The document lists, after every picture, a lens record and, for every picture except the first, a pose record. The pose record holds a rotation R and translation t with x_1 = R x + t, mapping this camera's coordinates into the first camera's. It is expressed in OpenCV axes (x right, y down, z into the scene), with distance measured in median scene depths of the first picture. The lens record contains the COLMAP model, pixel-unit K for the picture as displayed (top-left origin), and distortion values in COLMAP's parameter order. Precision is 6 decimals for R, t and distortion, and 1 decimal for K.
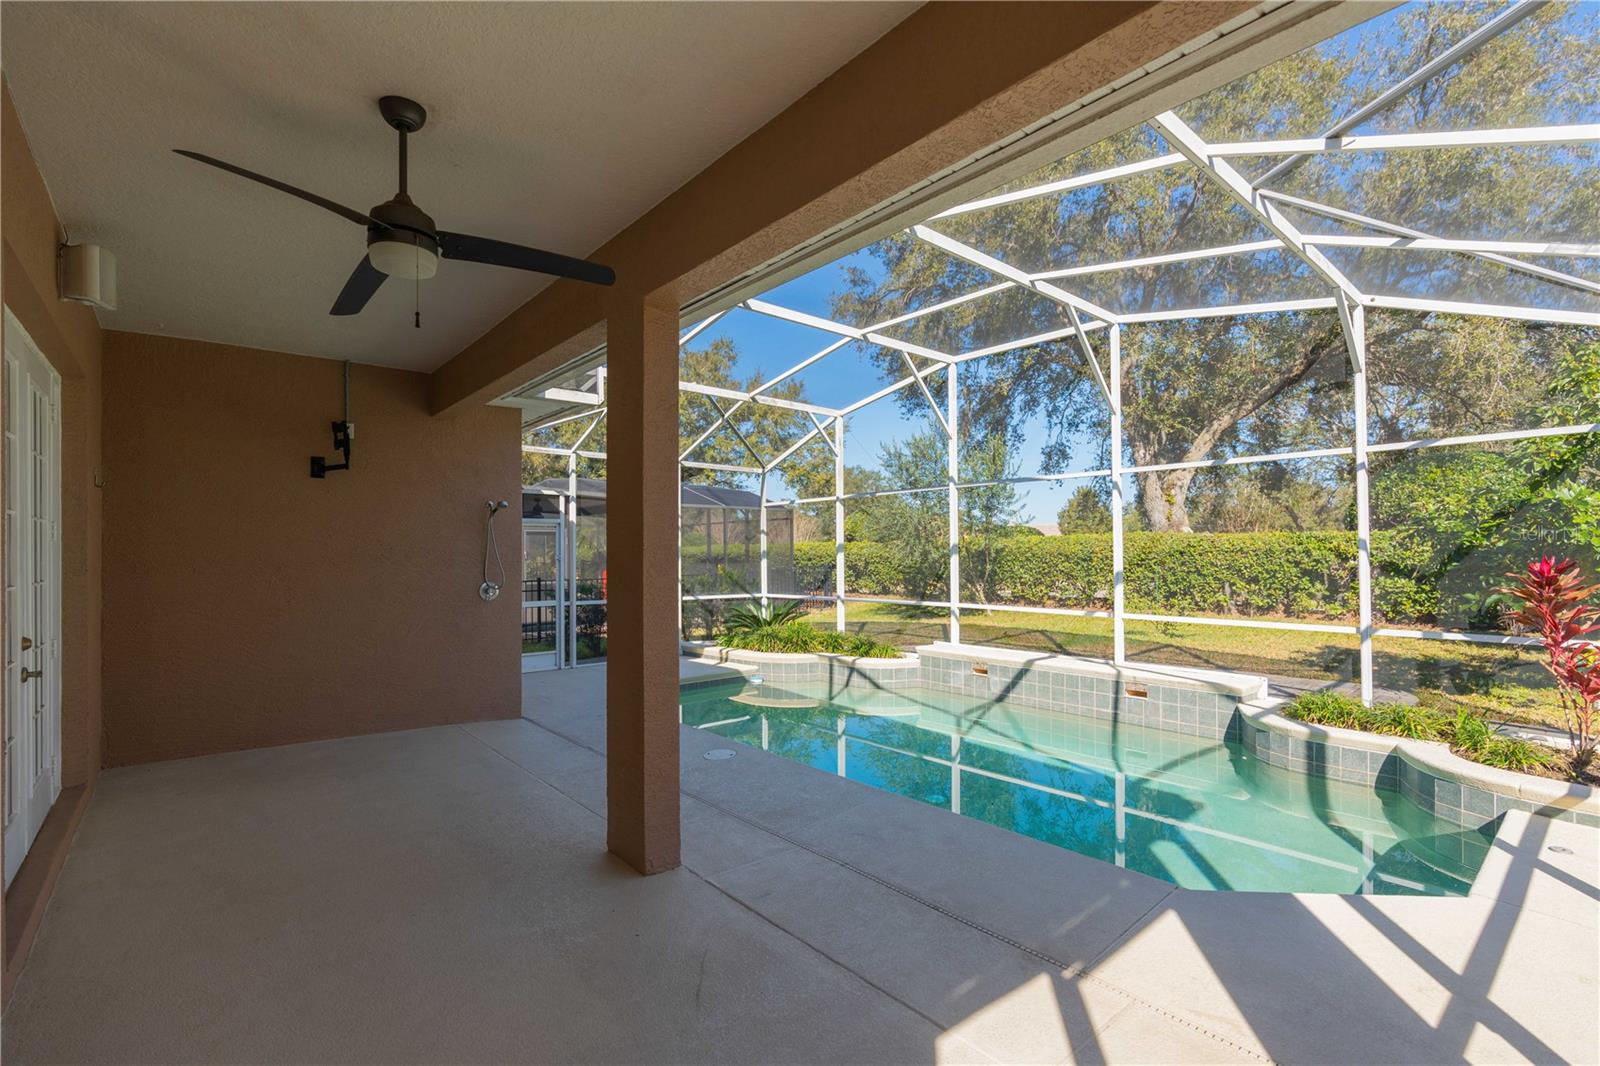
lens RADIAL K [[725.1, 0, 792.3], [0, 725.1, 538.5], [0, 0, 1]] dist [-0.003912, 0.001967]
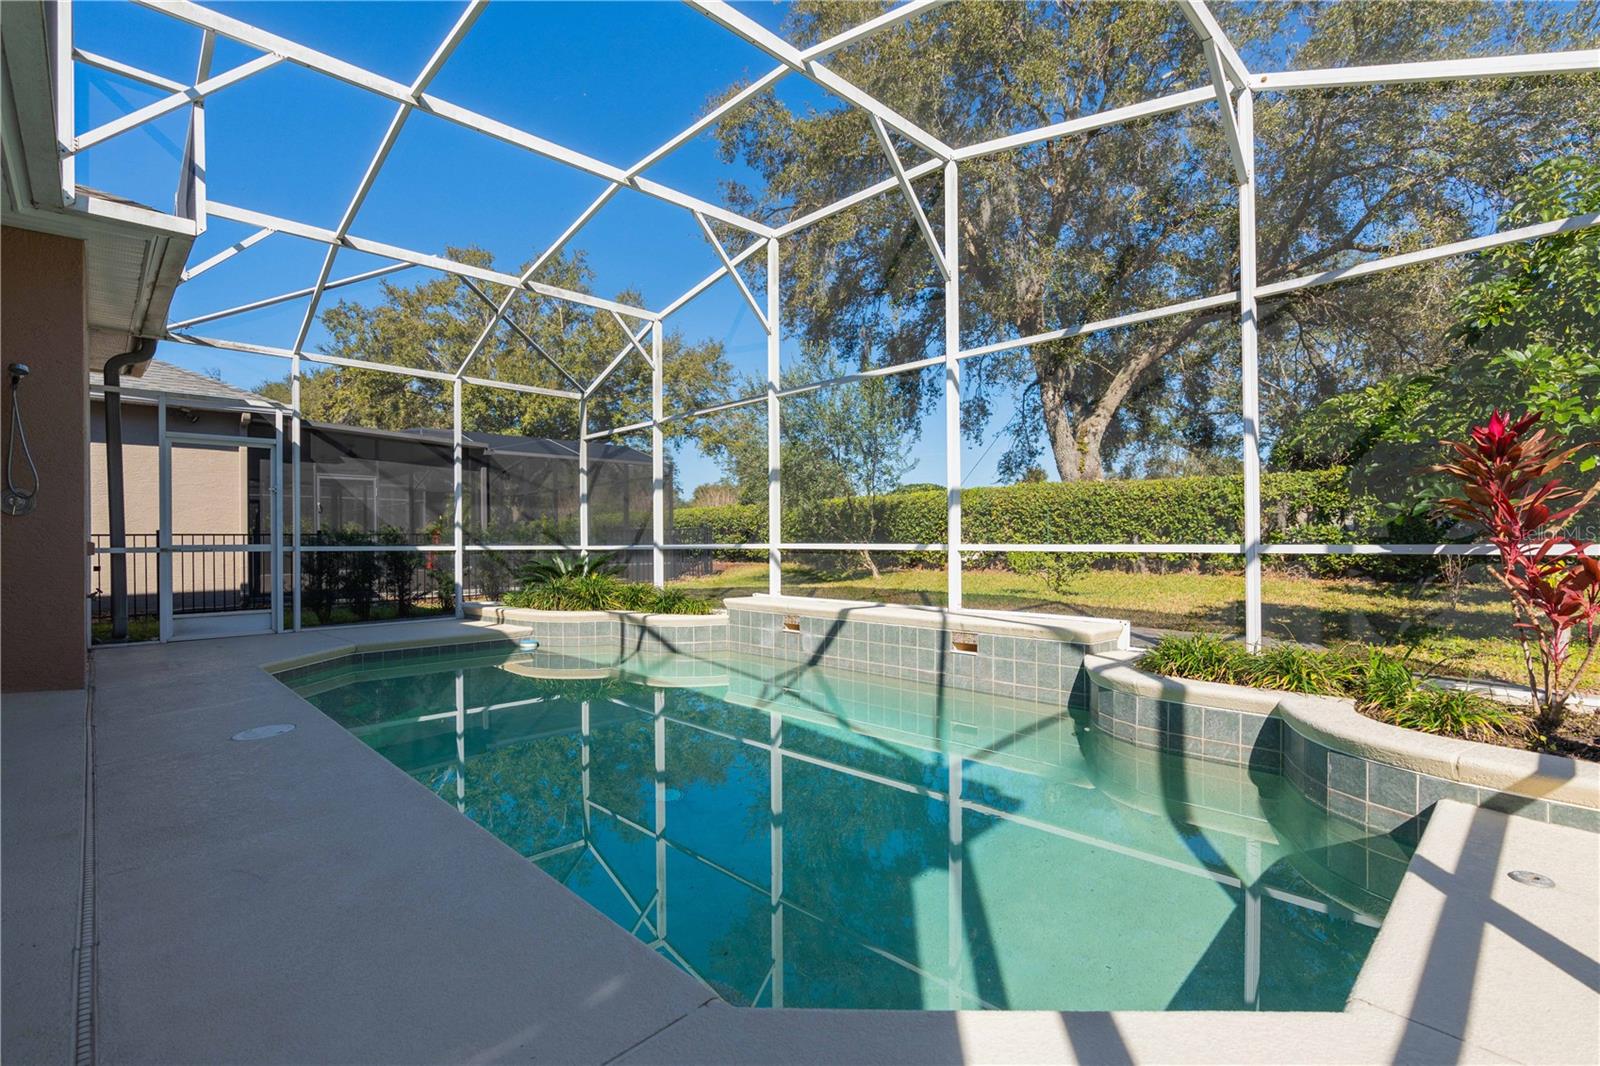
lens RADIAL K [[725.1, 0, 806.3], [0, 725.1, 535.2], [0, 0, 1]] dist [-0.003912, 0.001967]
pose [[0.998399, 0.001124, 0.056556, 0.249224], [-0.001476, 0.999980, 0.006189, 0.087925], [-0.056548, -0.006263, 0.998380, 0.249573]]
